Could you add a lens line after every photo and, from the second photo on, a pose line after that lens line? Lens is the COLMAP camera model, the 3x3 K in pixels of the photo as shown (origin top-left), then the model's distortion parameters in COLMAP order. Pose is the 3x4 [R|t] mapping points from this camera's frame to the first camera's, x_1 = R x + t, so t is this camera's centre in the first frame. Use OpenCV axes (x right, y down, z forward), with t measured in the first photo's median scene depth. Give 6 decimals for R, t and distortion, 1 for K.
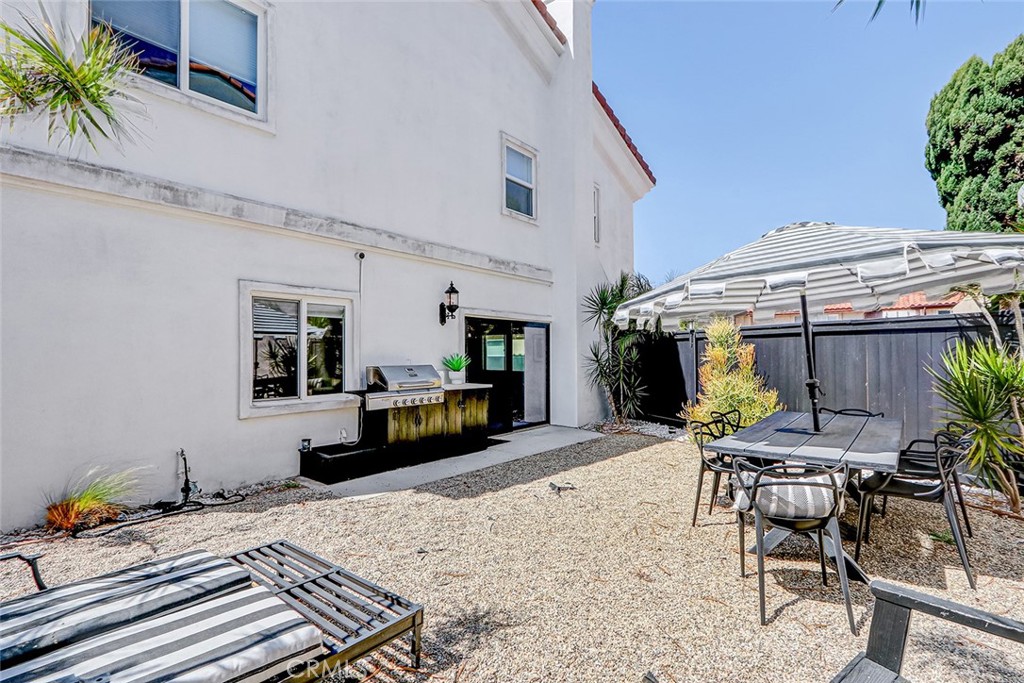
lens RADIAL K [[476.8, 0, 508.7], [0, 476.8, 345.8], [0, 0, 1]] dist [0.002008, 0.000125]
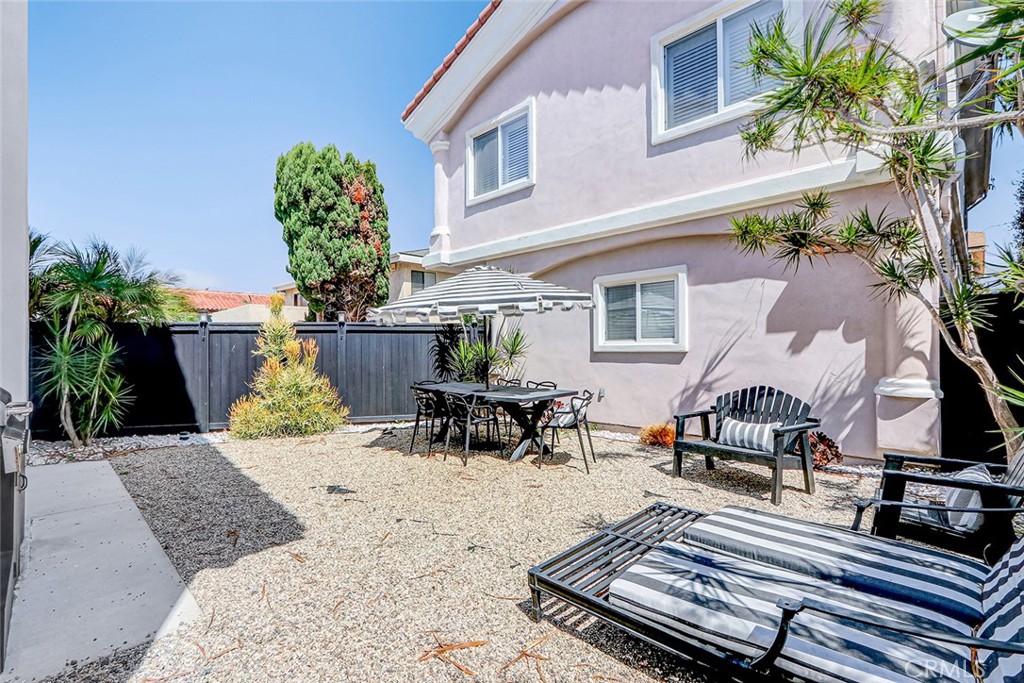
lens RADIAL K [[470.6, 0, 497.2], [0, 470.6, 342.1], [0, 0, 1]] dist [0.001768, -0.000257]
pose [[0.111554, 0.014155, 0.993658, -0.401327], [-0.003416, 0.999898, -0.013860, 0.014309], [-0.993753, -0.001849, 0.111591, 0.309803]]
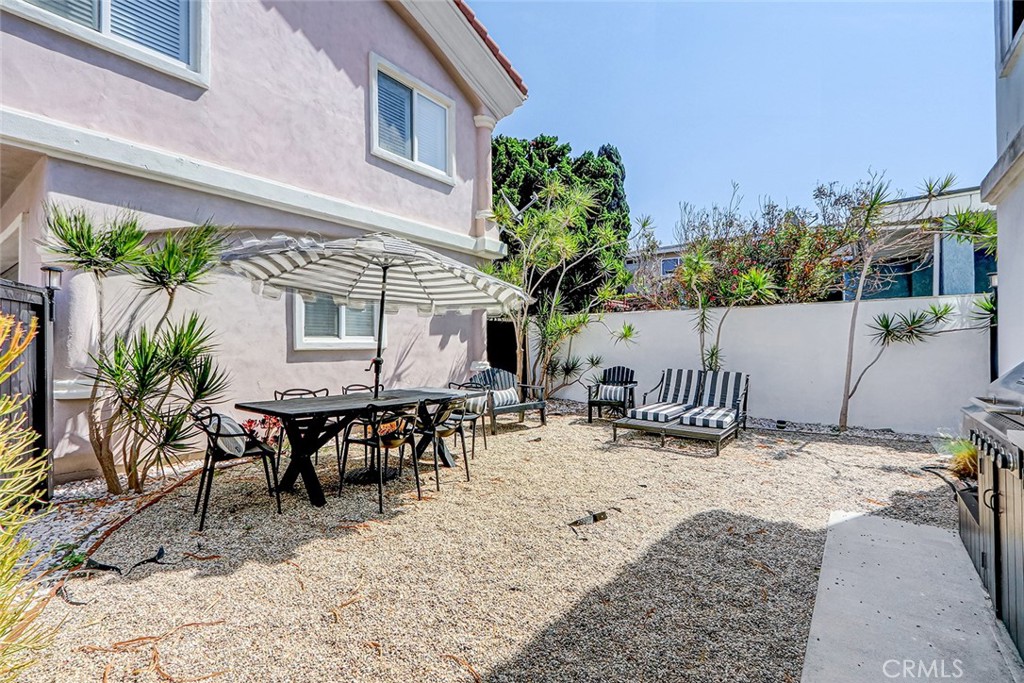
lens RADIAL K [[470.6, 0, 497.2], [0, 470.6, 342.1], [0, 0, 1]] dist [0.001768, -0.000257]
pose [[-0.999529, 0.006494, -0.030010, 0.146971], [0.007022, 0.999822, -0.017518, 0.022060], [0.029891, -0.017720, -0.999396, 0.906213]]
